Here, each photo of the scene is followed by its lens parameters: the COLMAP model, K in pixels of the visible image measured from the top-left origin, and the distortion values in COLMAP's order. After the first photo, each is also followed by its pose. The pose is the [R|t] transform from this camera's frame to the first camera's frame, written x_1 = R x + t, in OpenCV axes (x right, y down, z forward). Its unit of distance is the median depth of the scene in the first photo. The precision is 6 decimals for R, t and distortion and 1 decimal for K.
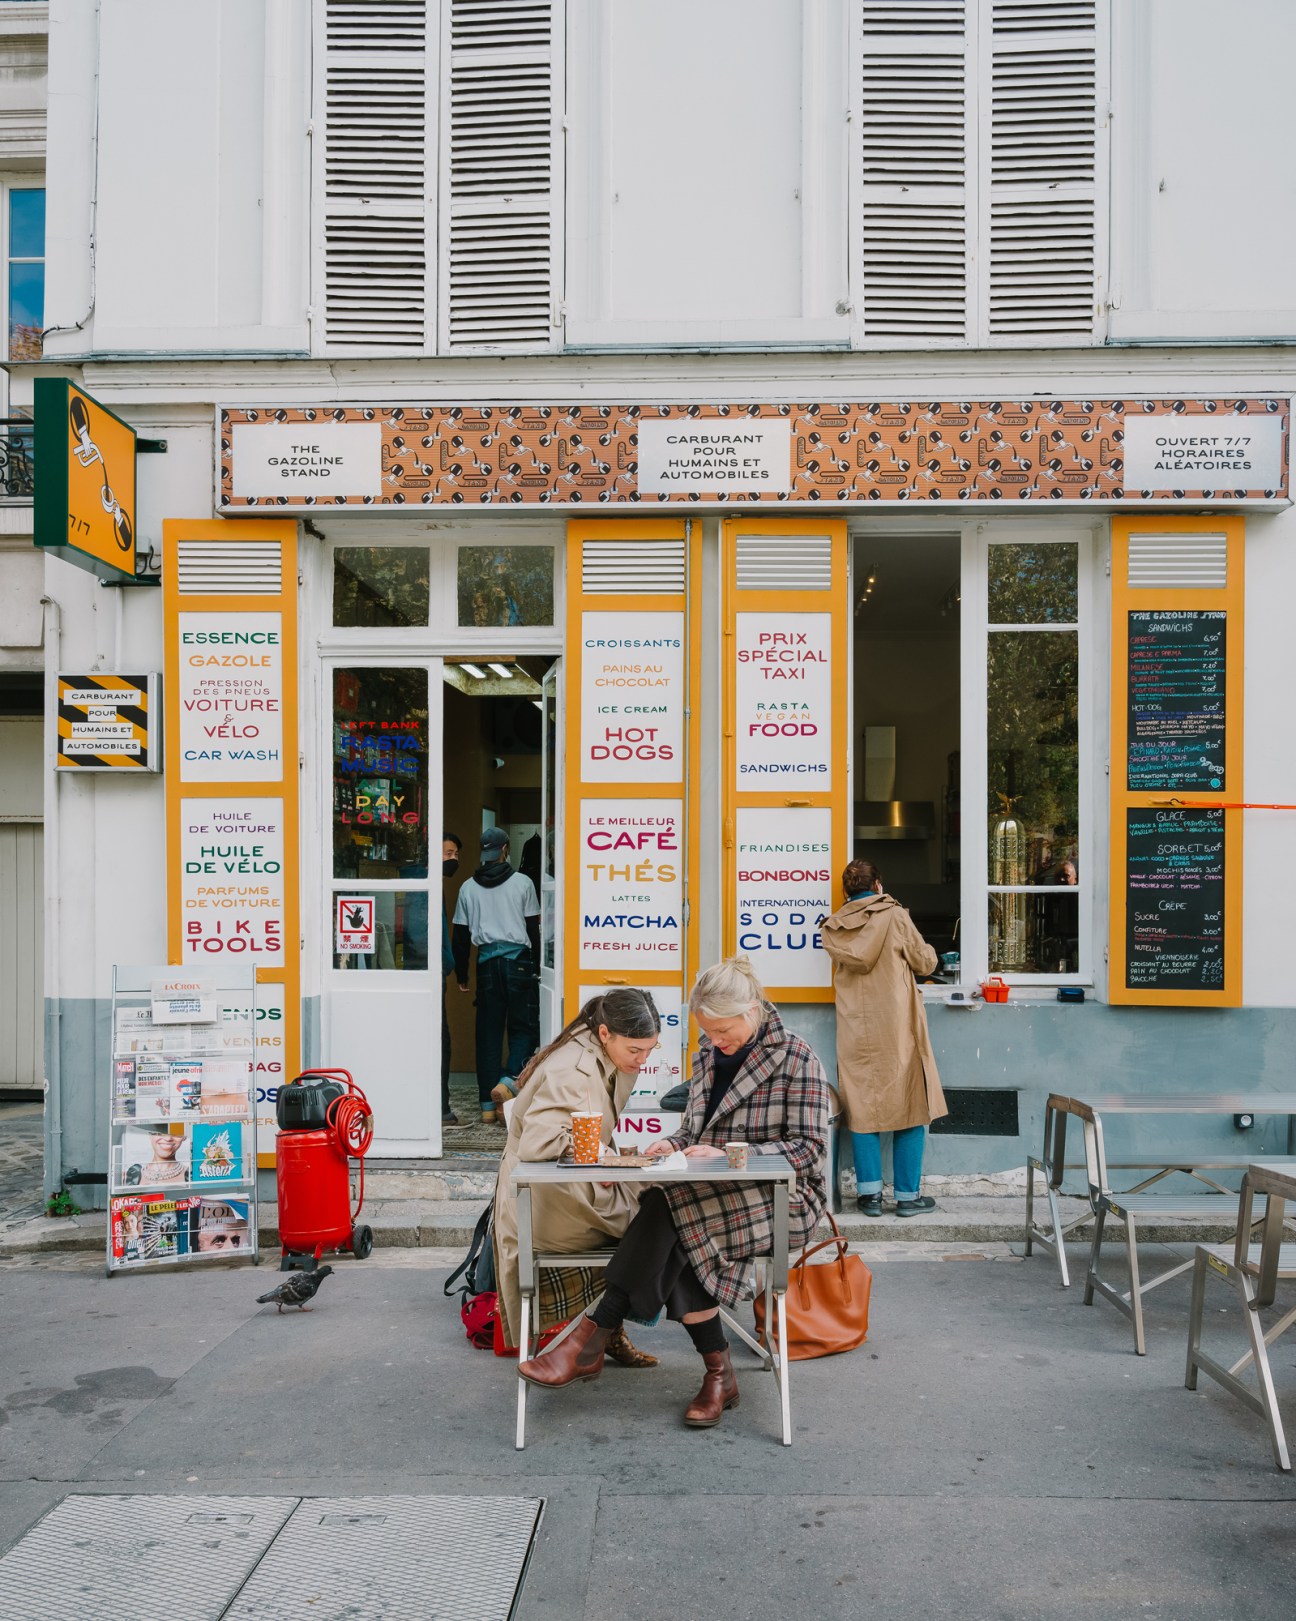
lens RADIAL K [[2734.0, 0, 648.0], [0, 2734.0, 810.5], [0, 0, 1]] dist [-0.014180, -0.063857]
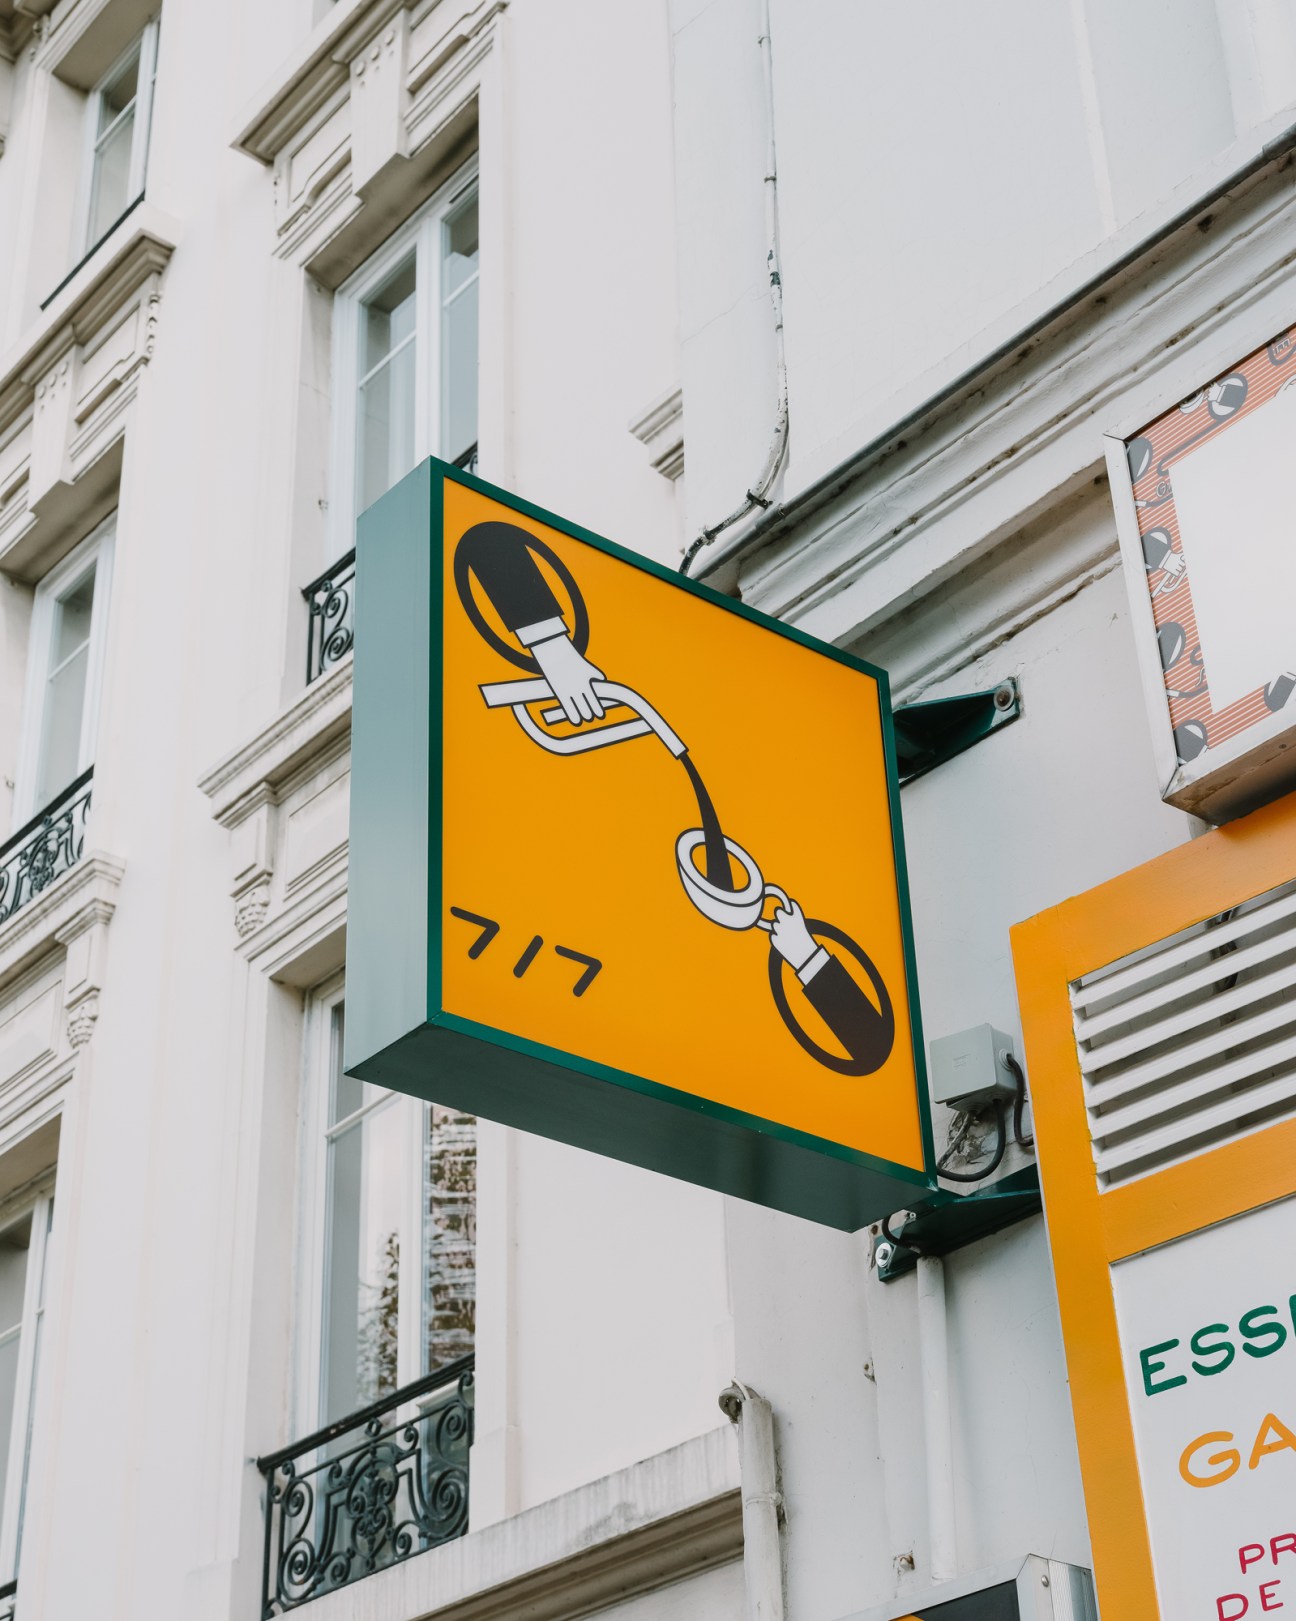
lens RADIAL K [[2734.0, 0, 648.0], [0, 2734.0, 810.5], [0, 0, 1]] dist [-0.014180, -0.063857]
pose [[0.710419, -0.396589, -0.581397, -0.055582], [0.052952, 0.853886, -0.517759, 0.008136], [0.701784, 0.337040, 0.627617, 0.825188]]
